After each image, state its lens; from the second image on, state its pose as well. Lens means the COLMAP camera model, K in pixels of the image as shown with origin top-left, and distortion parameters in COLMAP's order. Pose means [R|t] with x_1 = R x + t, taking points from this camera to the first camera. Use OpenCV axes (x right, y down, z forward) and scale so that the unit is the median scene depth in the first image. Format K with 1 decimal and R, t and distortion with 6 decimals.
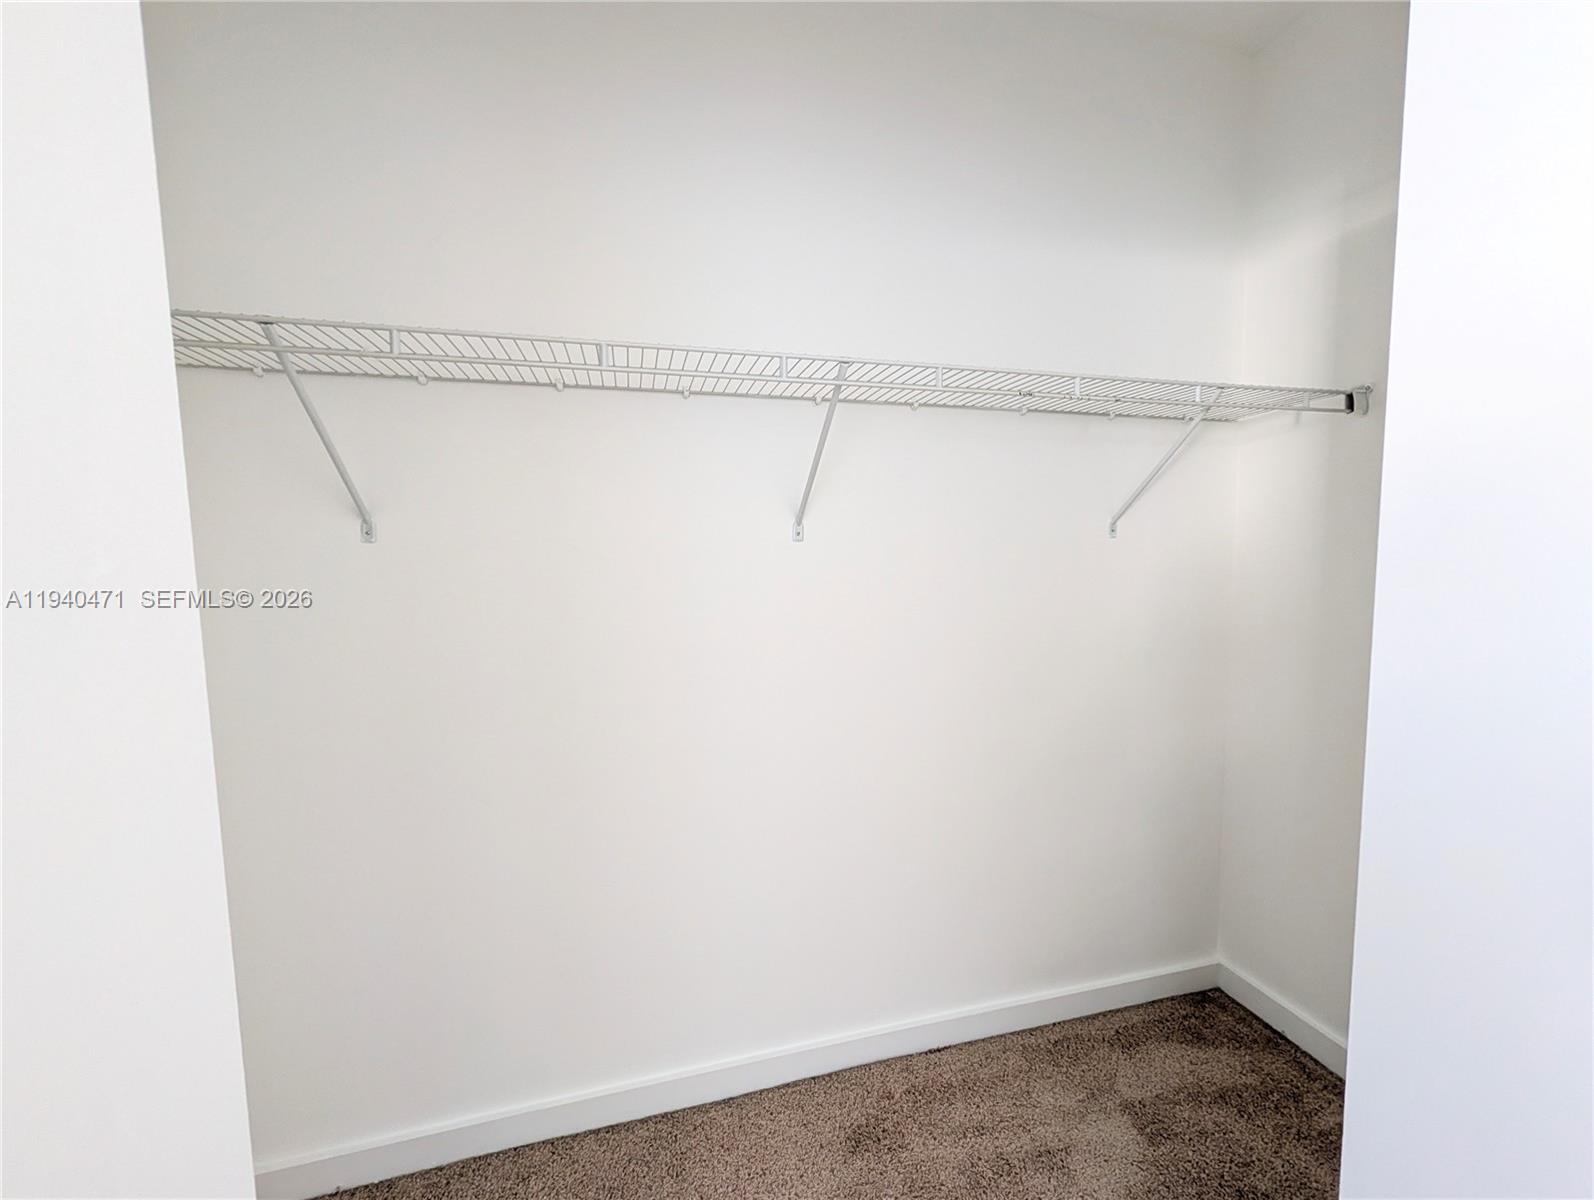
lens RADIAL K [[610.5, 0, 790.2], [0, 610.5, 608.3], [0, 0, 1]] dist [-0.001367, -0.000150]
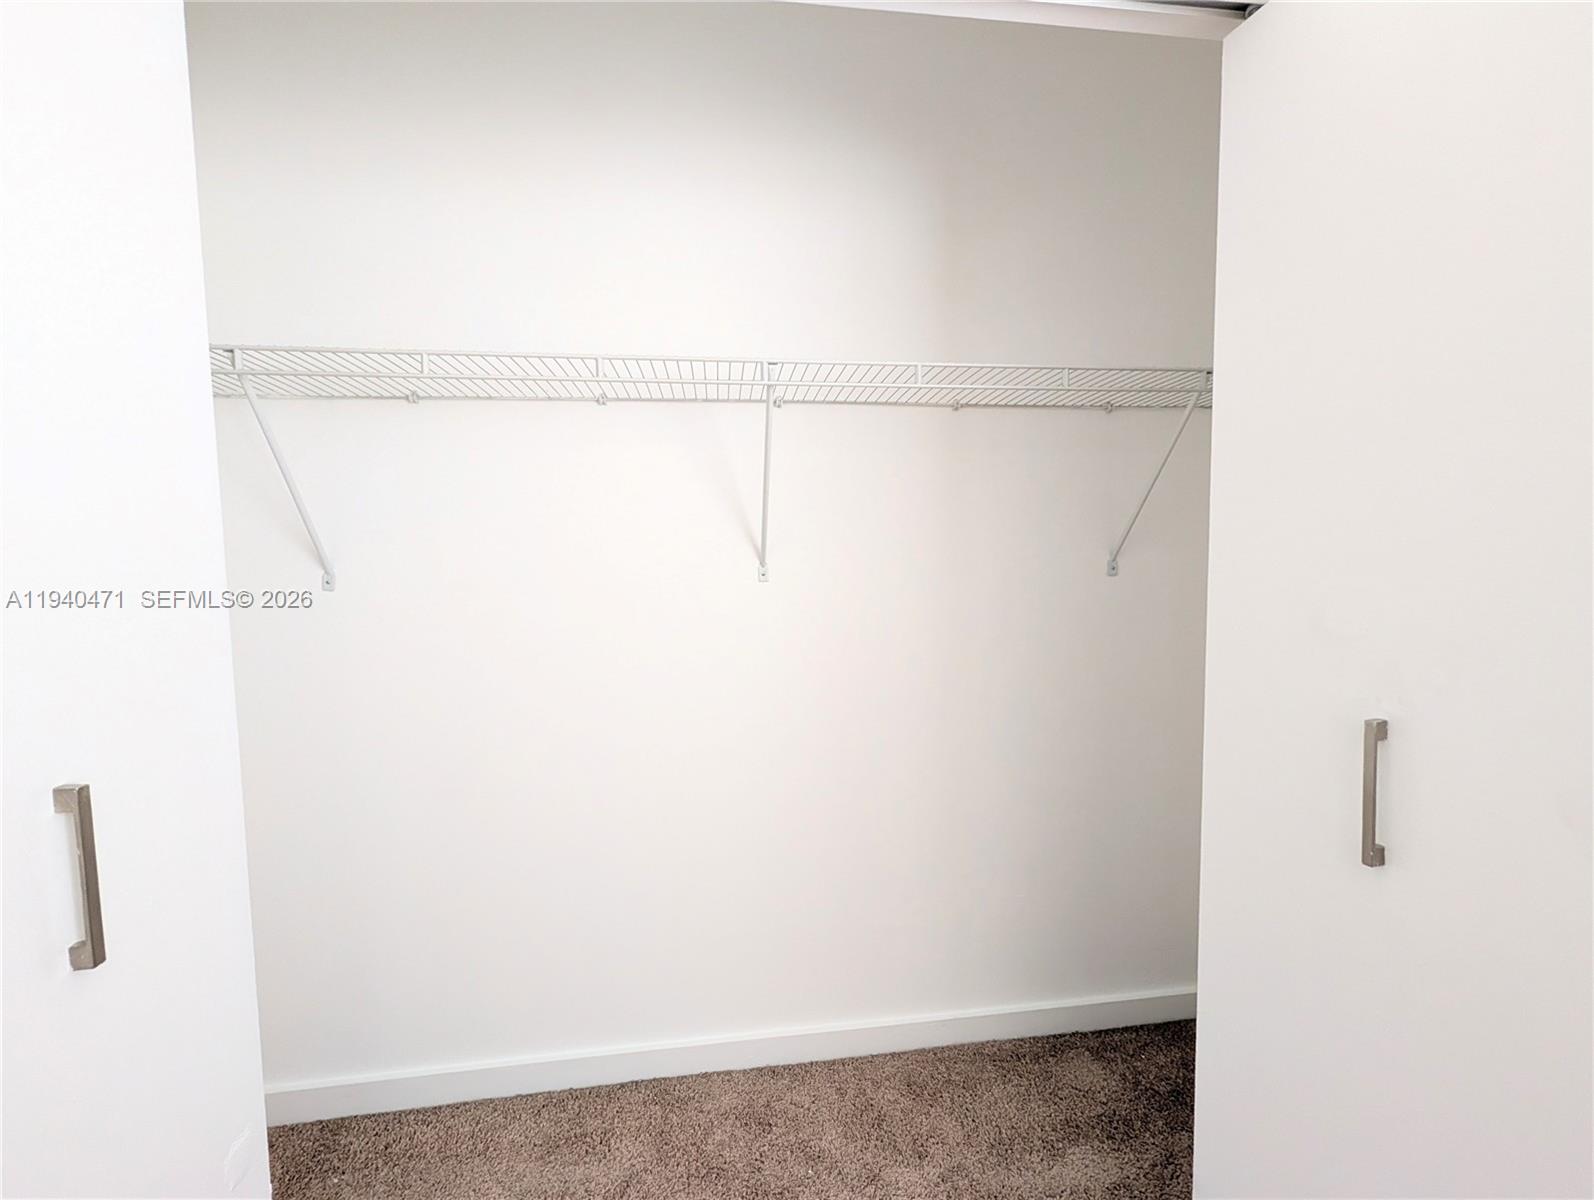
lens RADIAL K [[578.1, 0, 796.2], [0, 578.1, 616.2], [0, 0, 1]] dist [0.000362, 0.000051]
pose [[0.991177, 0.010203, -0.132154, 0.154410], [-0.007787, 0.999793, 0.018786, -0.005642], [0.132318, -0.017591, 0.991051, 0.039092]]
